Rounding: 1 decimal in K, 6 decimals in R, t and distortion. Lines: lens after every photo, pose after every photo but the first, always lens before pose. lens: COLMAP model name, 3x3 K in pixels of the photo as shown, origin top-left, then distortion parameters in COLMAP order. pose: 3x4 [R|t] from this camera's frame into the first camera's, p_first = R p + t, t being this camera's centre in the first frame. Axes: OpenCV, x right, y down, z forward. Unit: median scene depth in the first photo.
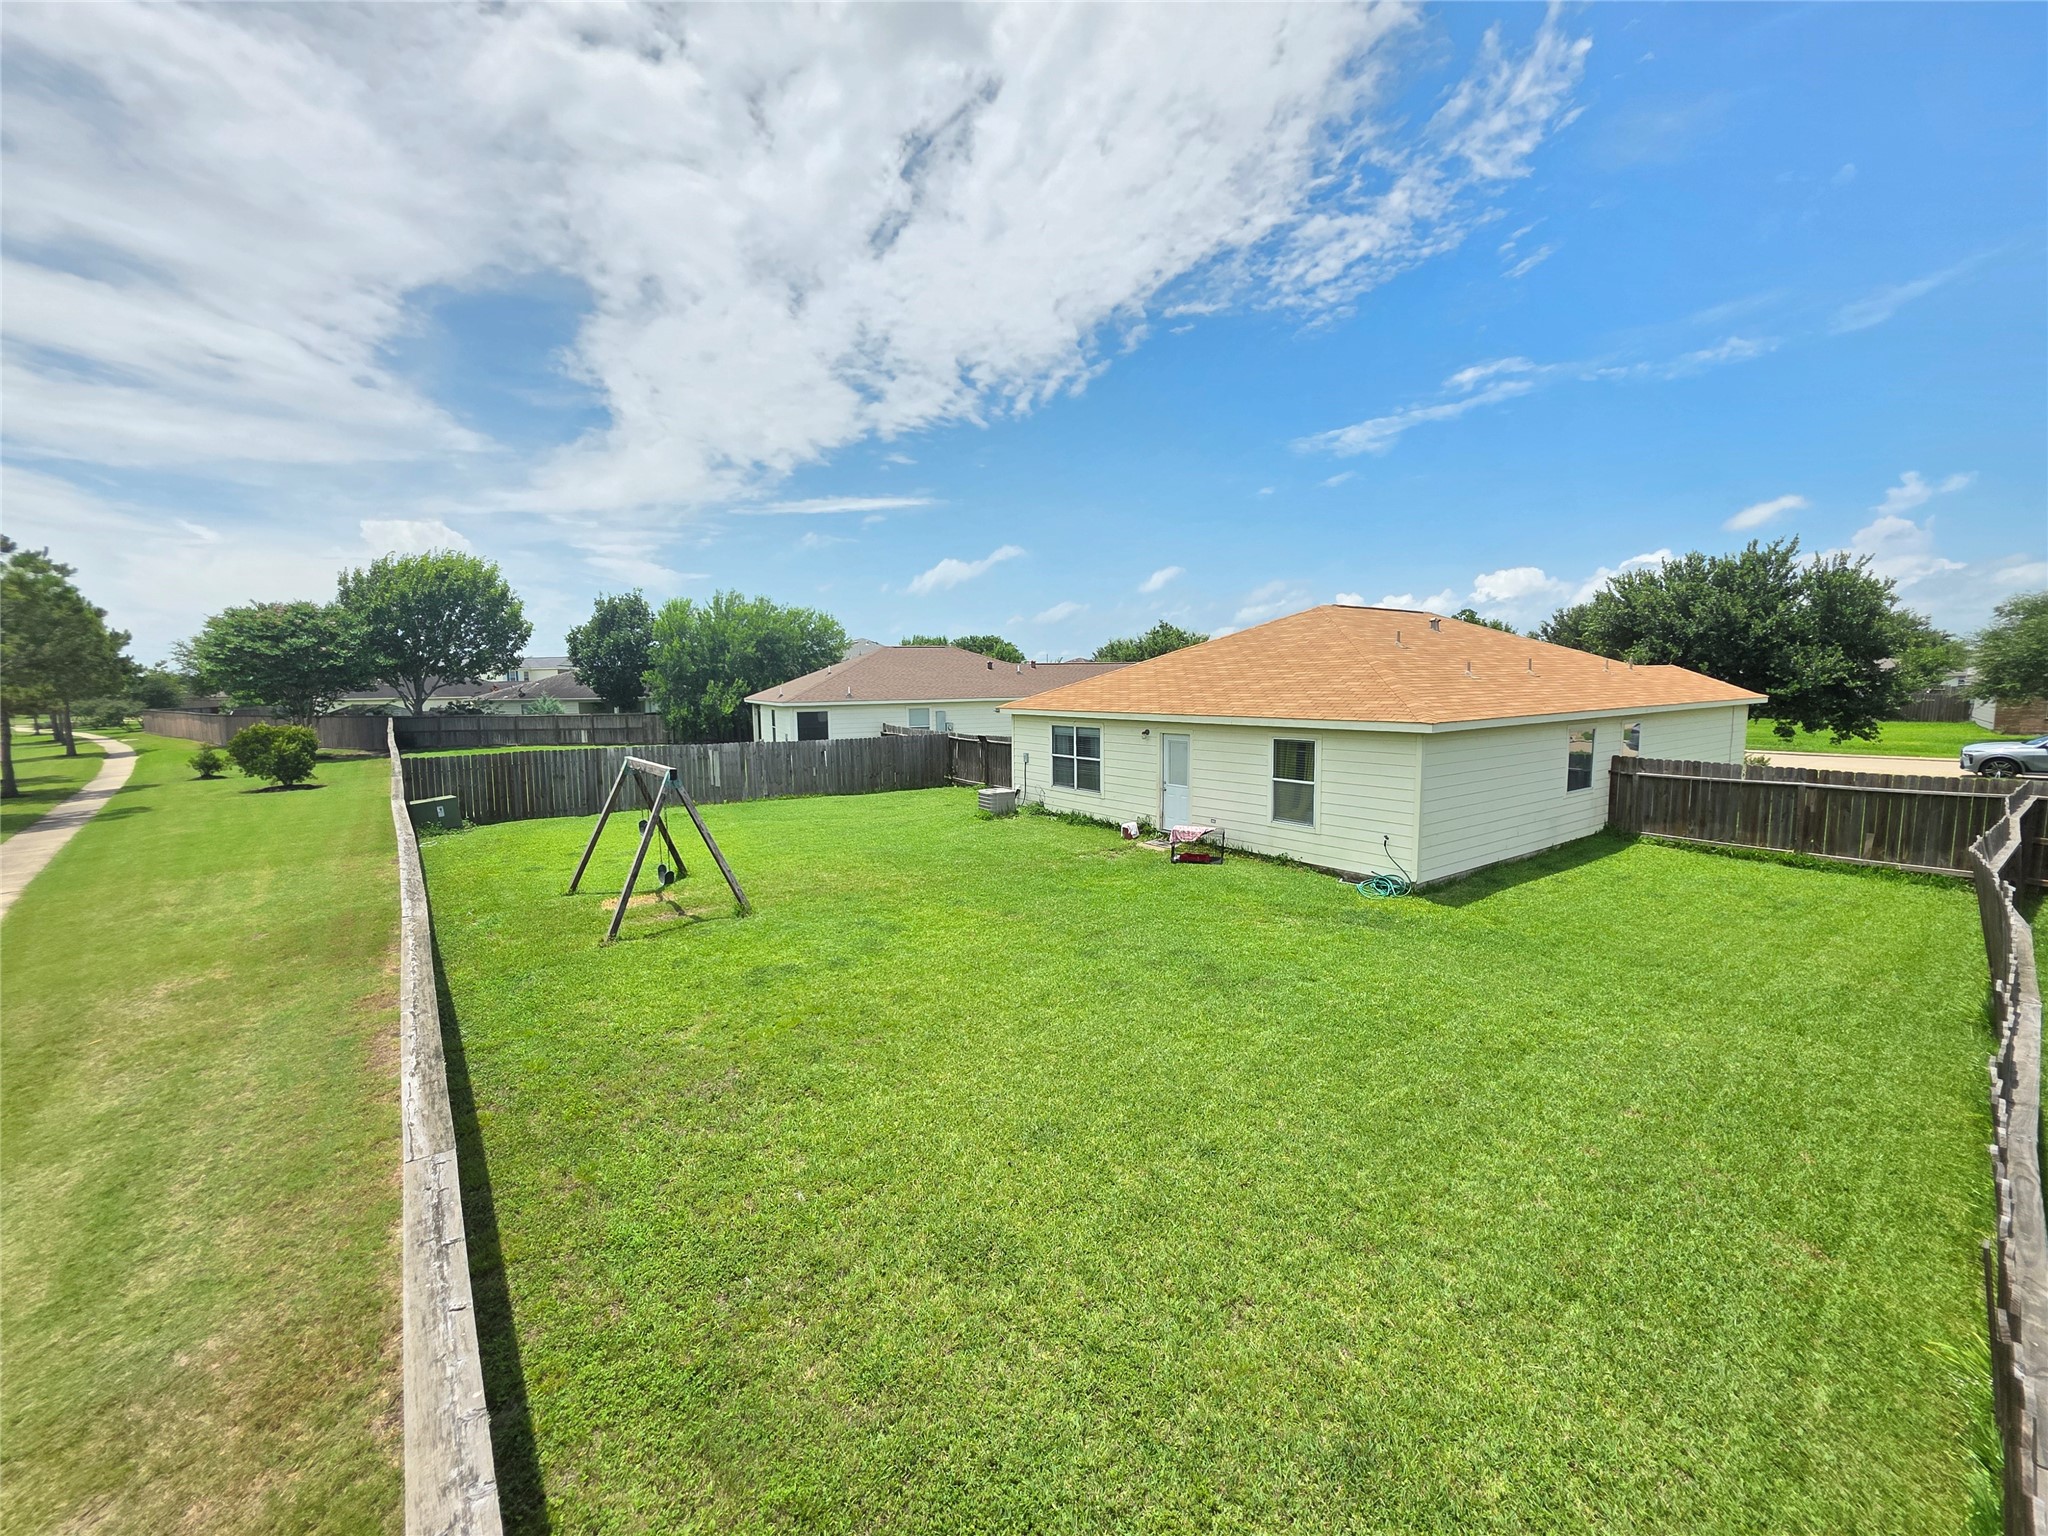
lens RADIAL K [[816.9, 0, 1020.0], [0, 816.9, 768.9], [0, 0, 1]] dist [0.002820, 0.000368]
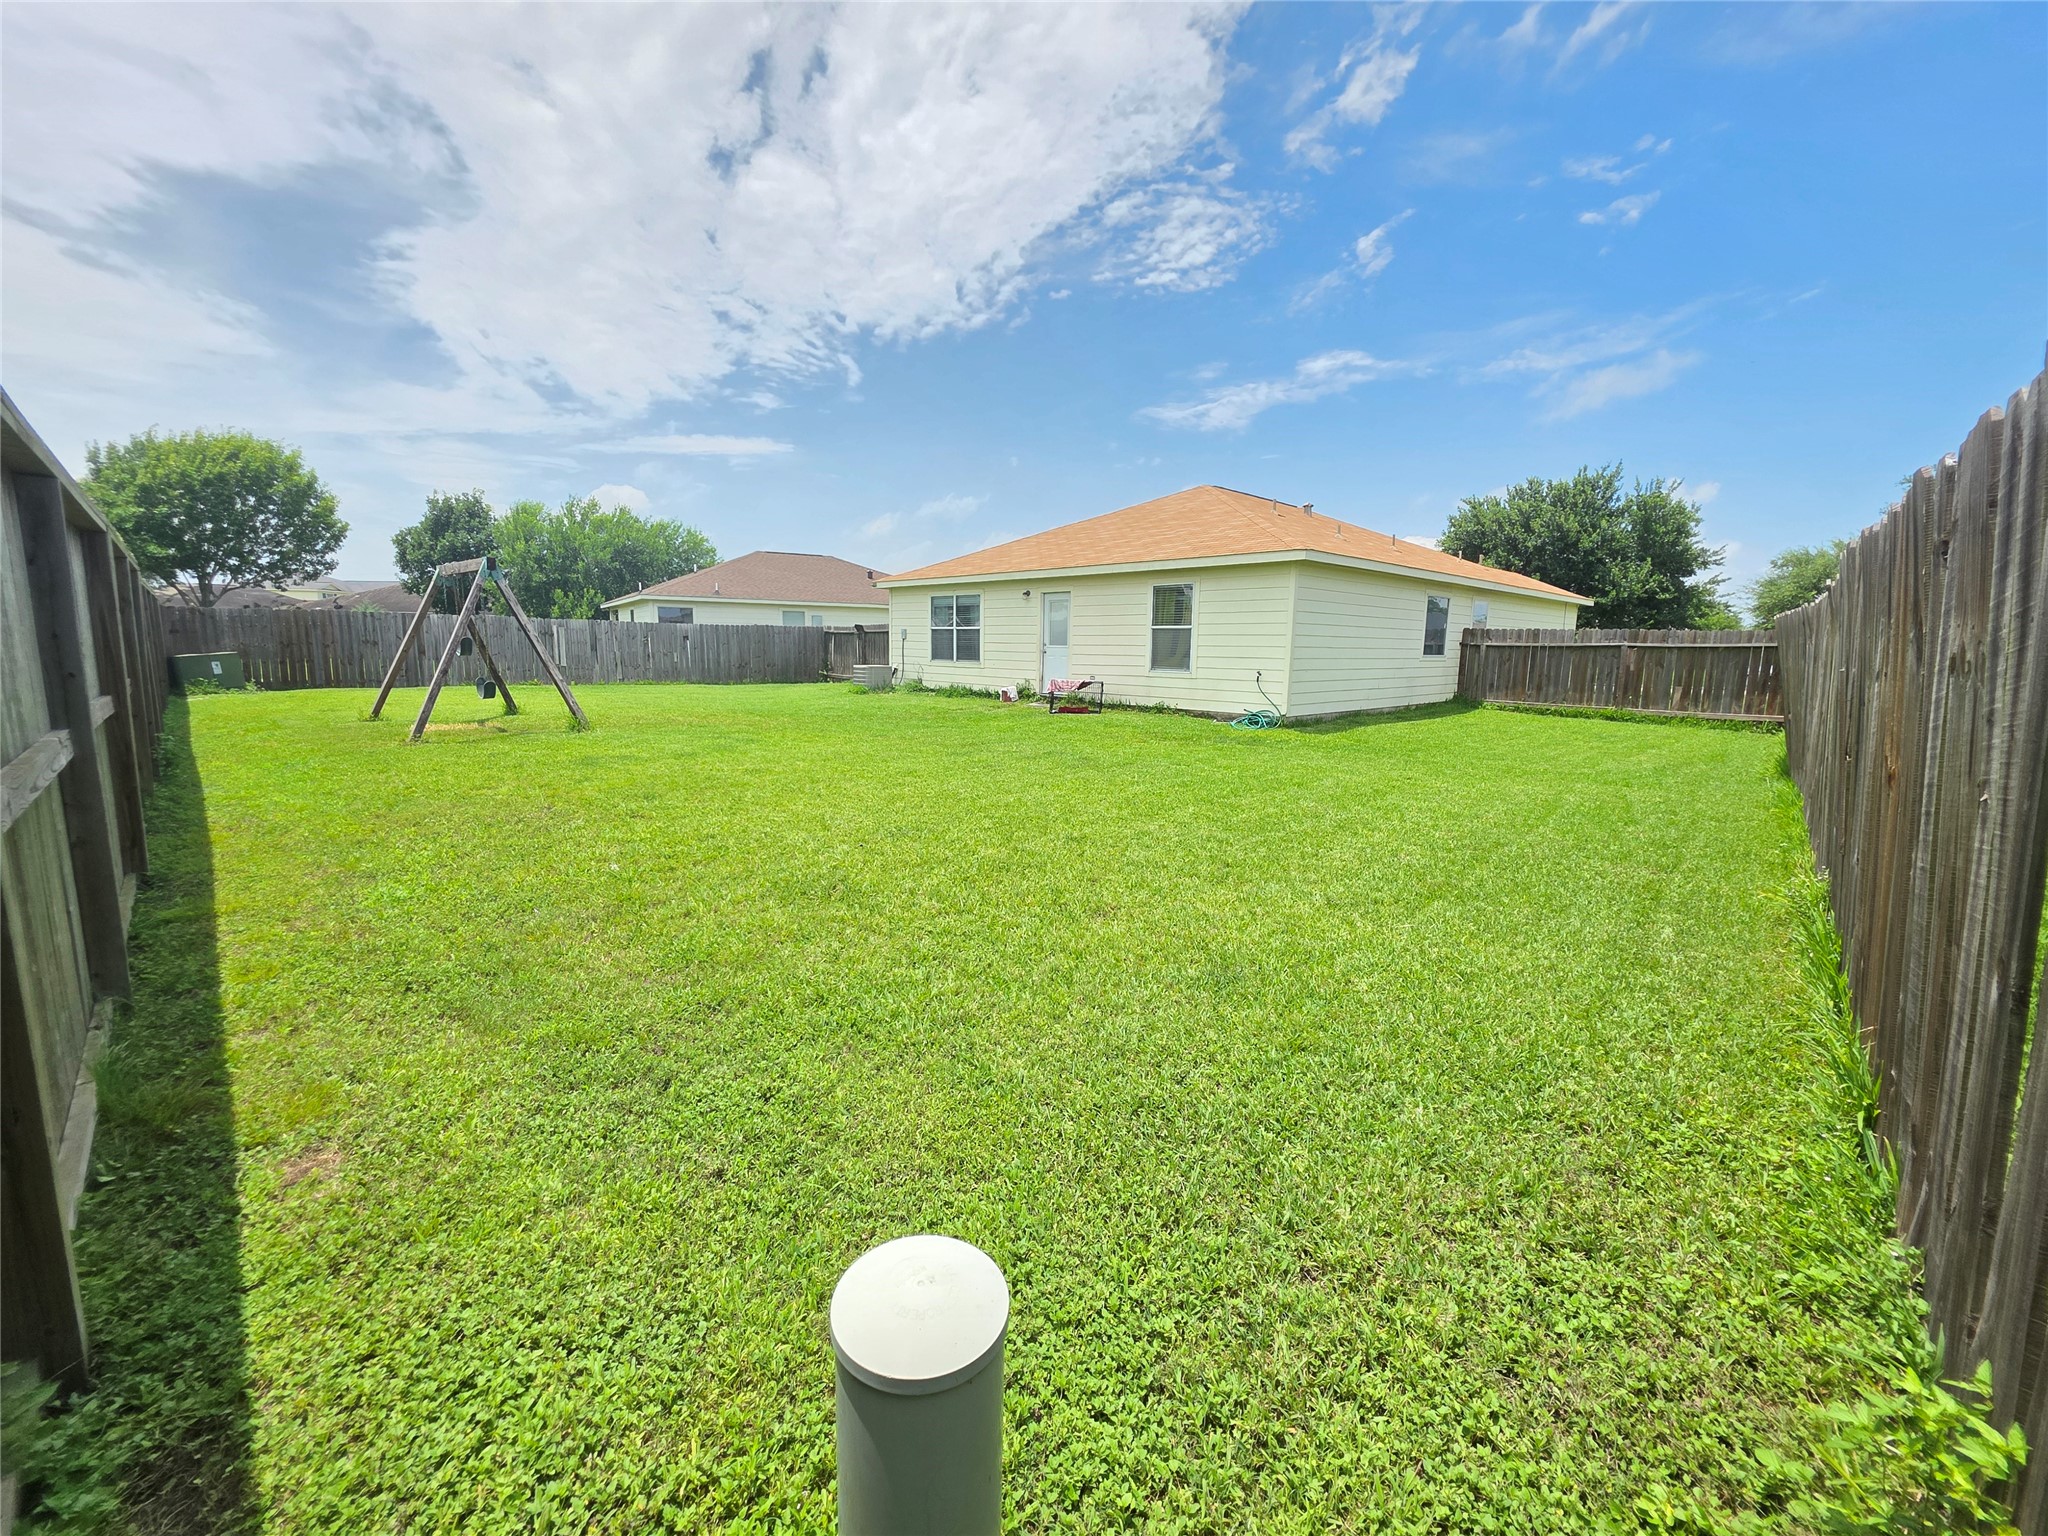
lens RADIAL K [[816.9, 0, 1017.9], [0, 816.9, 760.9], [0, 0, 1]] dist [0.002820, 0.000368]
pose [[0.990590, 0.003921, 0.136804, 0.010425], [-0.008957, 0.999304, 0.036219, 0.108398], [-0.136567, -0.037104, 0.989936, 0.025393]]
